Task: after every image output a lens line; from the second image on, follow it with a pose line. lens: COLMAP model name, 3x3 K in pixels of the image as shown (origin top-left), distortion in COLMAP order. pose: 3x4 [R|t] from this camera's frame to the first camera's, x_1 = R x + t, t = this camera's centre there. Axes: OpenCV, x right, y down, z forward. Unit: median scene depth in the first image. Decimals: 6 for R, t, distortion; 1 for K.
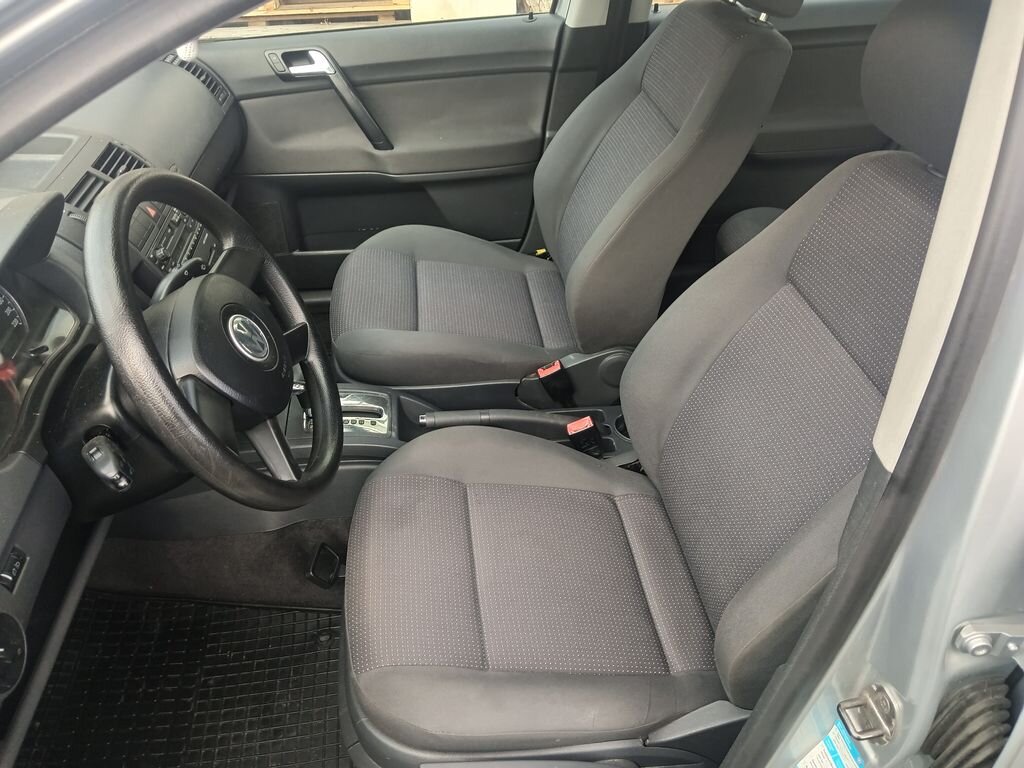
lens RADIAL K [[764.0, 0, 512.0], [0, 764.0, 384.0], [0, 0, 1]] dist [-0.010012, -0.000953]
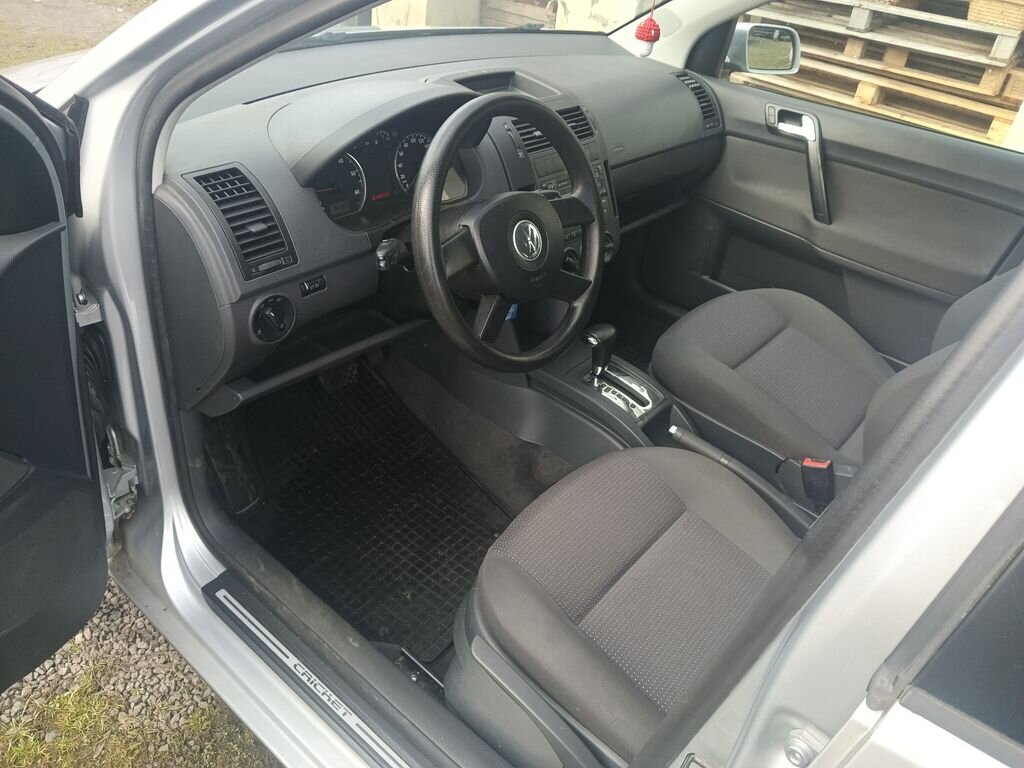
lens RADIAL K [[764.0, 0, 512.0], [0, 764.0, 384.0], [0, 0, 1]] dist [-0.010012, -0.000953]
pose [[0.668531, 0.489659, -0.559733, 0.255237], [-0.548344, 0.832992, 0.073780, 0.032775], [0.502380, 0.257602, 0.825382, -0.013180]]
